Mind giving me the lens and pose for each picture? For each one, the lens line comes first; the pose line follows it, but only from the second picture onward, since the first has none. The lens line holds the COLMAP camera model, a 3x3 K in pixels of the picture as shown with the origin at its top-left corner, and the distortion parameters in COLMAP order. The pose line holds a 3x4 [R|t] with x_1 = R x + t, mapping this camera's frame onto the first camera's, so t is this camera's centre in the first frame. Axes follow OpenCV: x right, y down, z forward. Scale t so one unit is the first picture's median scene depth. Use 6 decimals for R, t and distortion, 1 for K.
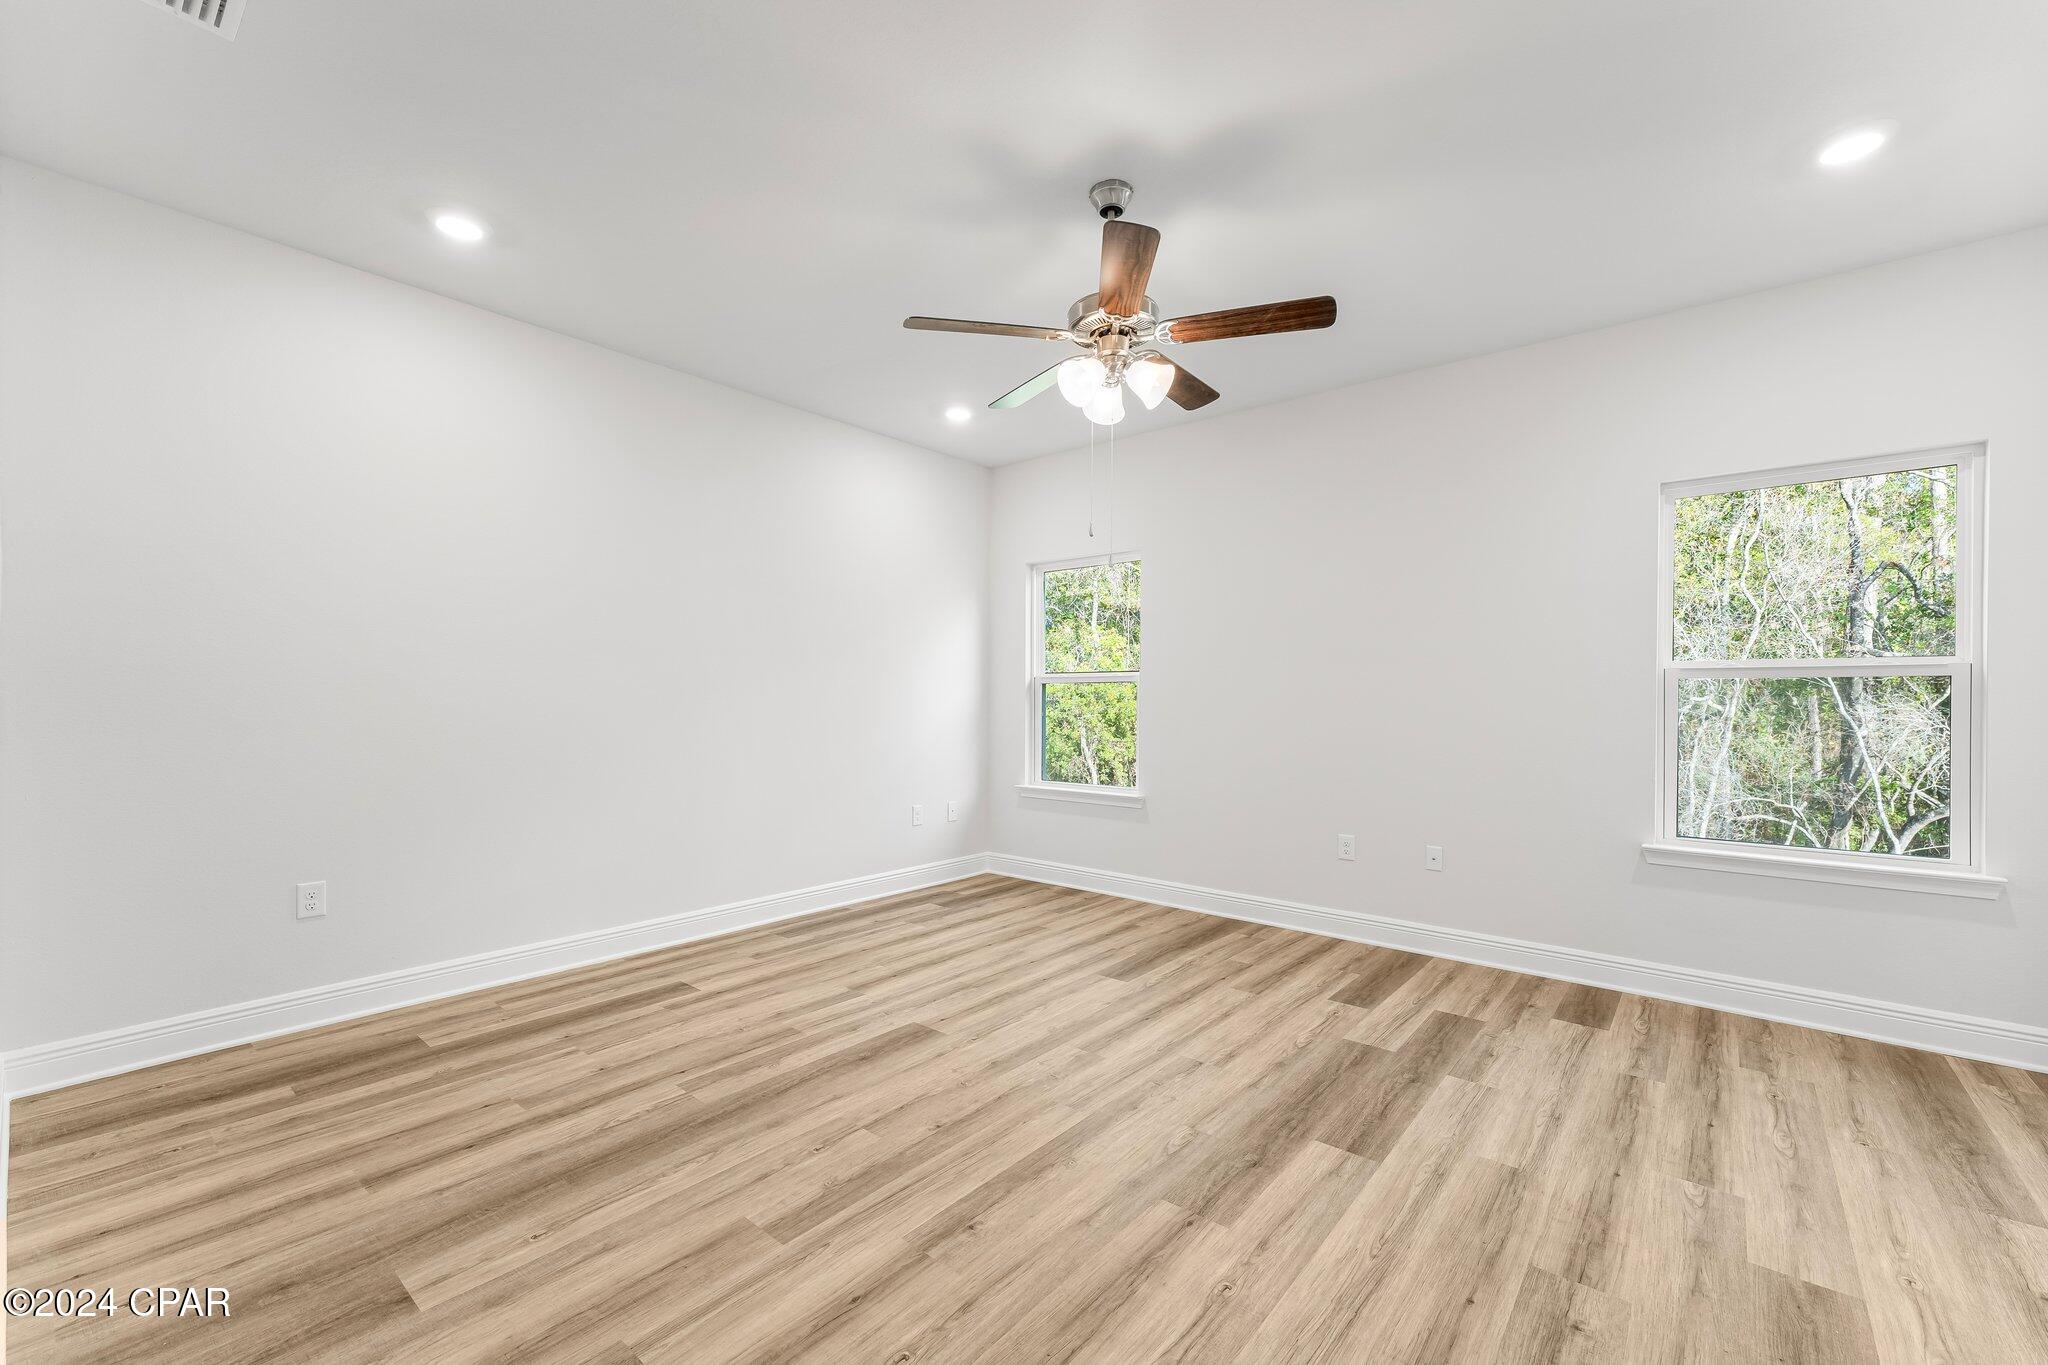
lens RADIAL K [[833.5, 0, 1011.4], [0, 833.5, 685.3], [0, 0, 1]] dist [0.001206, -0.000369]
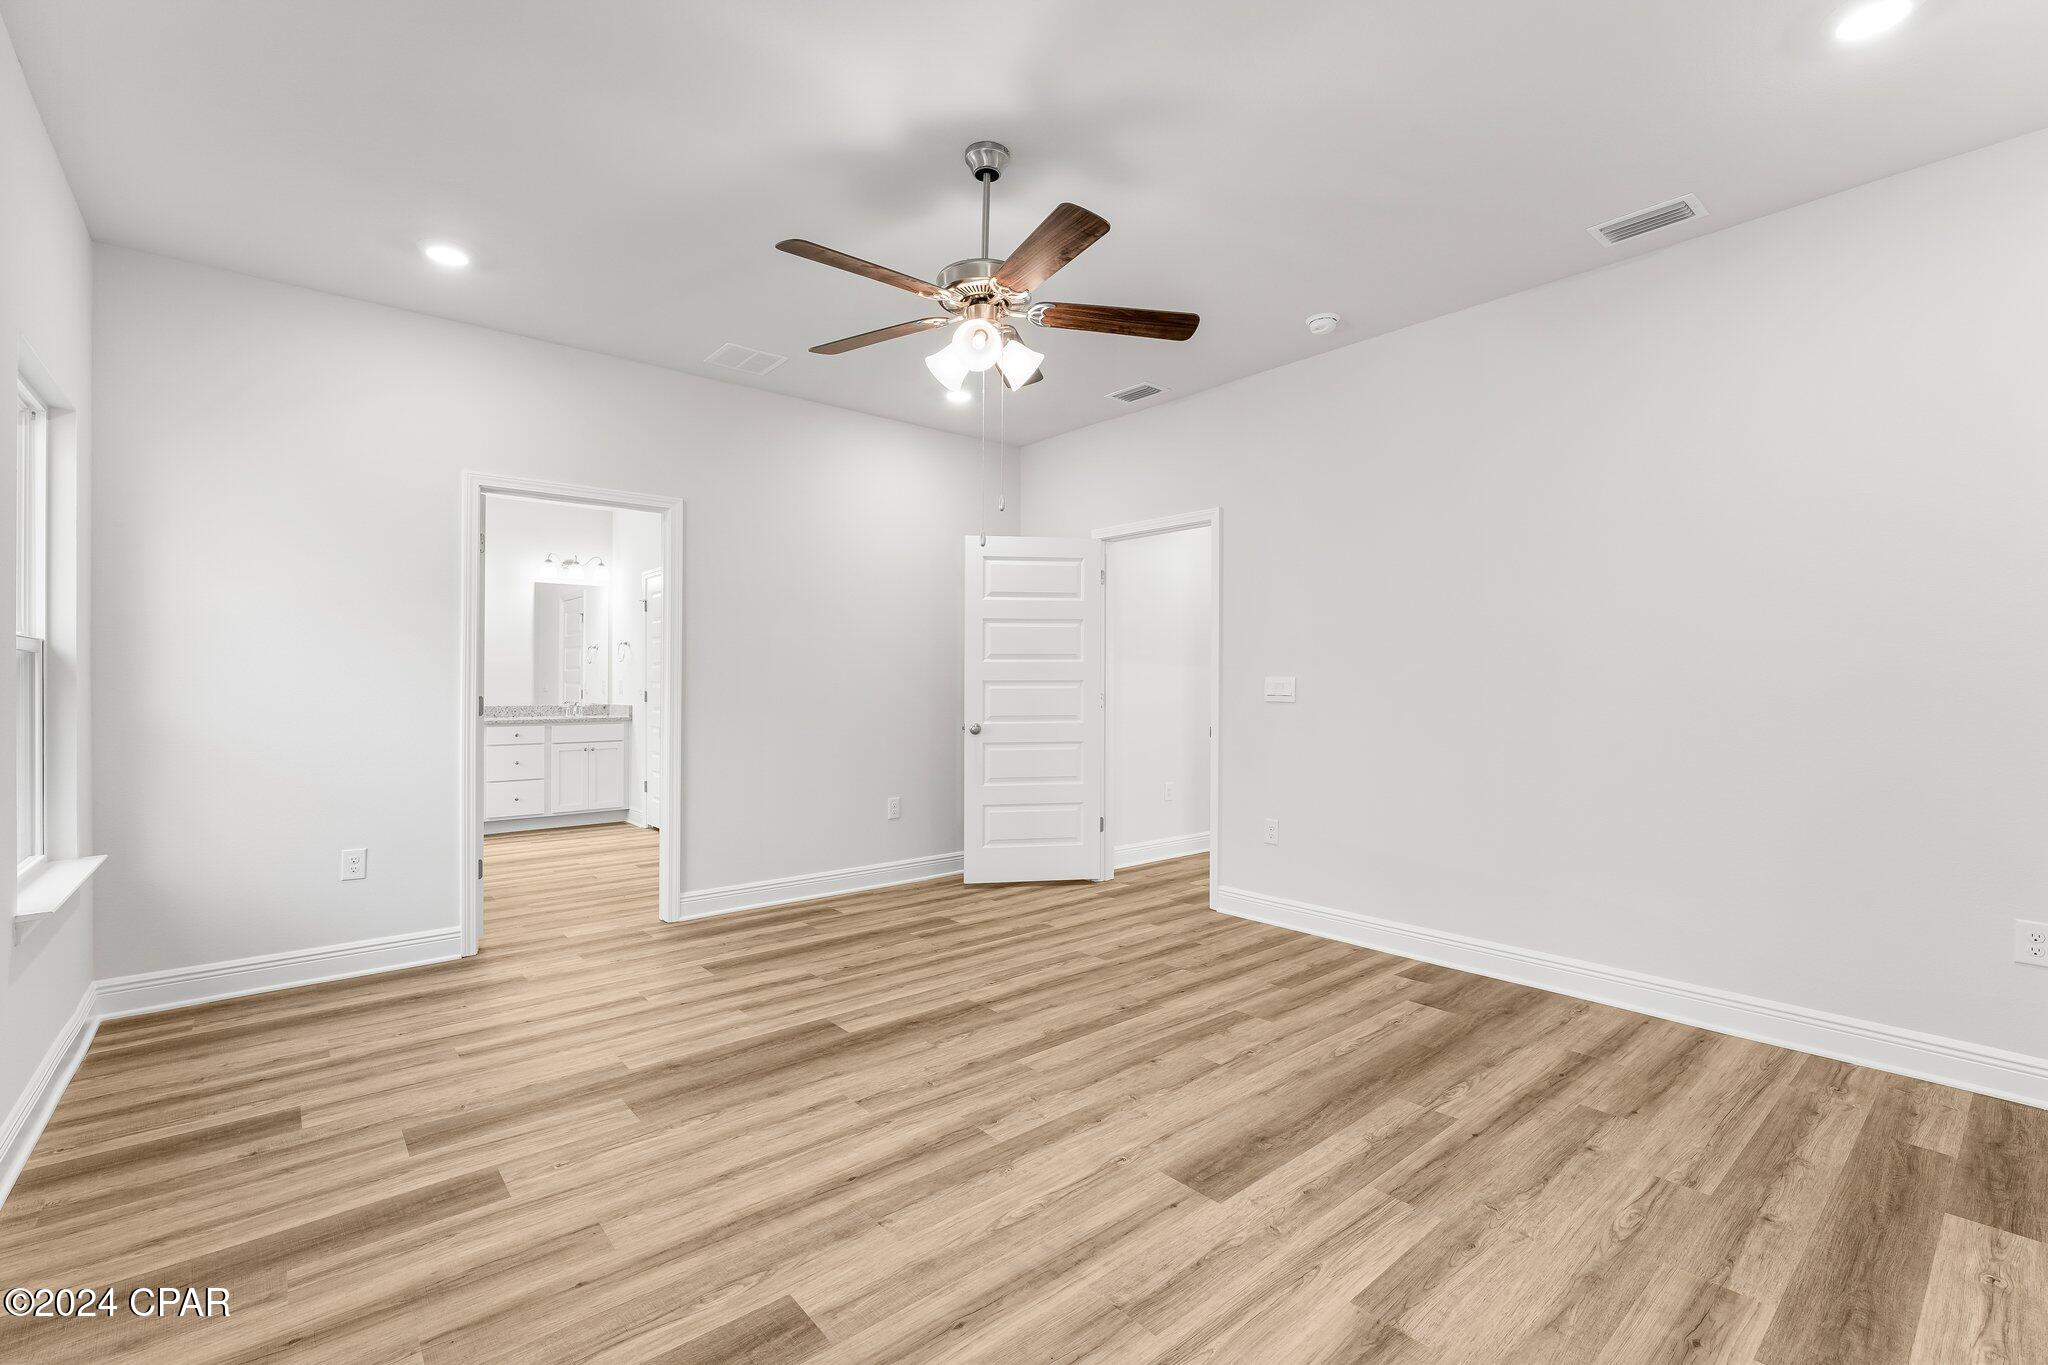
lens RADIAL K [[894.6, 0, 1024.0], [0, 894.6, 682.5], [0, 0, 1]] dist [-0.002170, -0.000159]
pose [[-0.988618, -0.006099, 0.150323, -0.069452], [-0.008787, 0.999813, -0.017222, 0.027981], [-0.150190, -0.018347, -0.988487, 1.660737]]
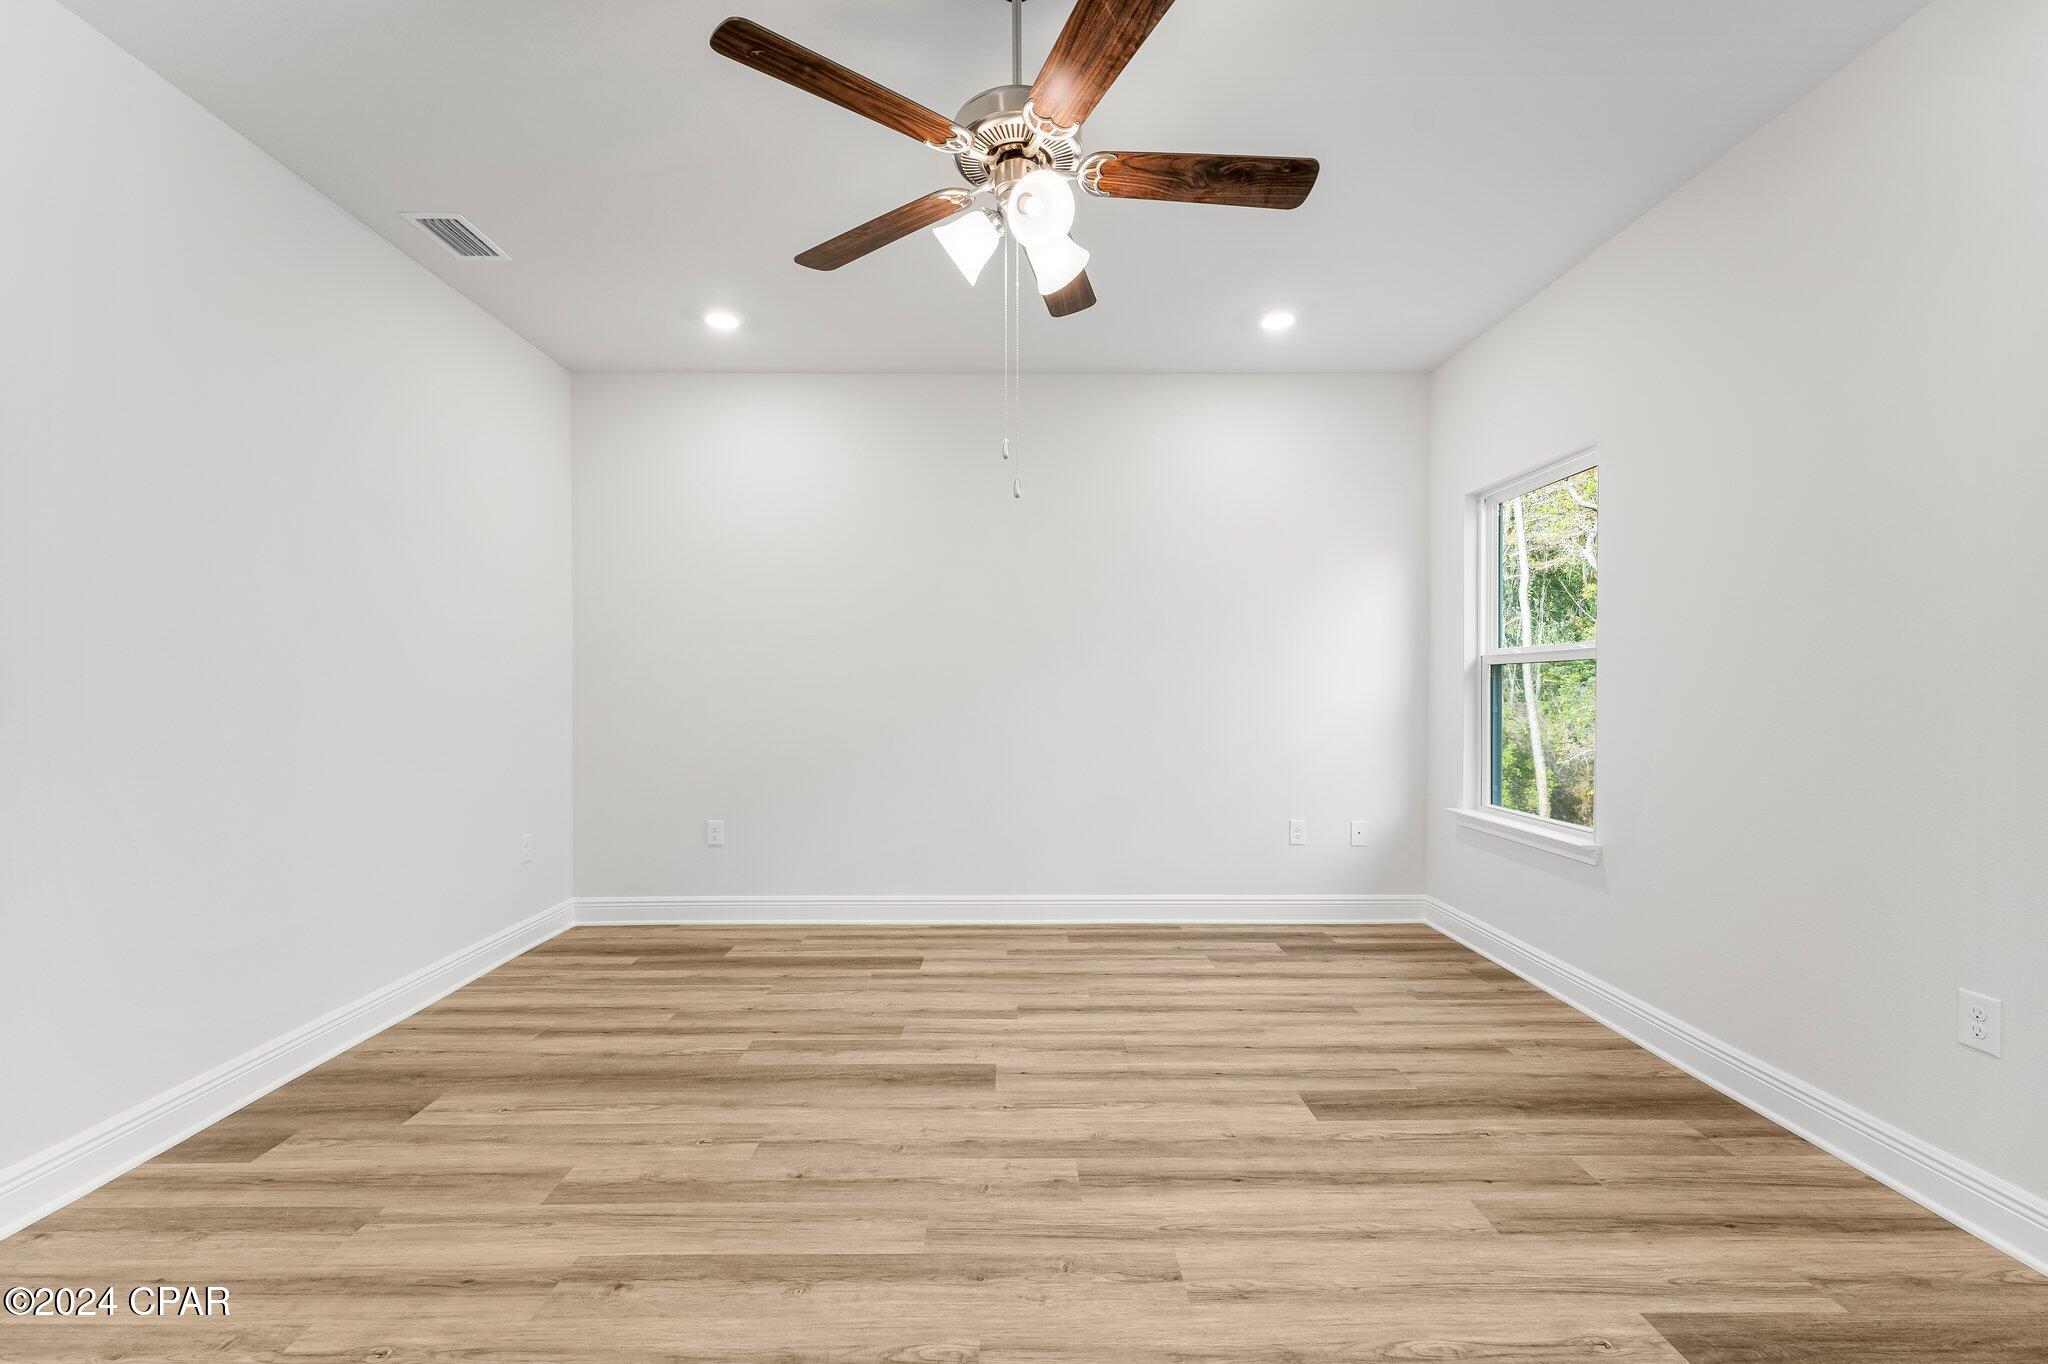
lens RADIAL K [[833.5, 0, 1011.4], [0, 833.5, 684.8], [0, 0, 1]] dist [0.001206, -0.000369]
pose [[0.655965, -0.008825, -0.754740, 0.536411], [0.015942, 0.999871, 0.002165, 0.011772], [0.754623, -0.013452, 0.656021, 0.446690]]
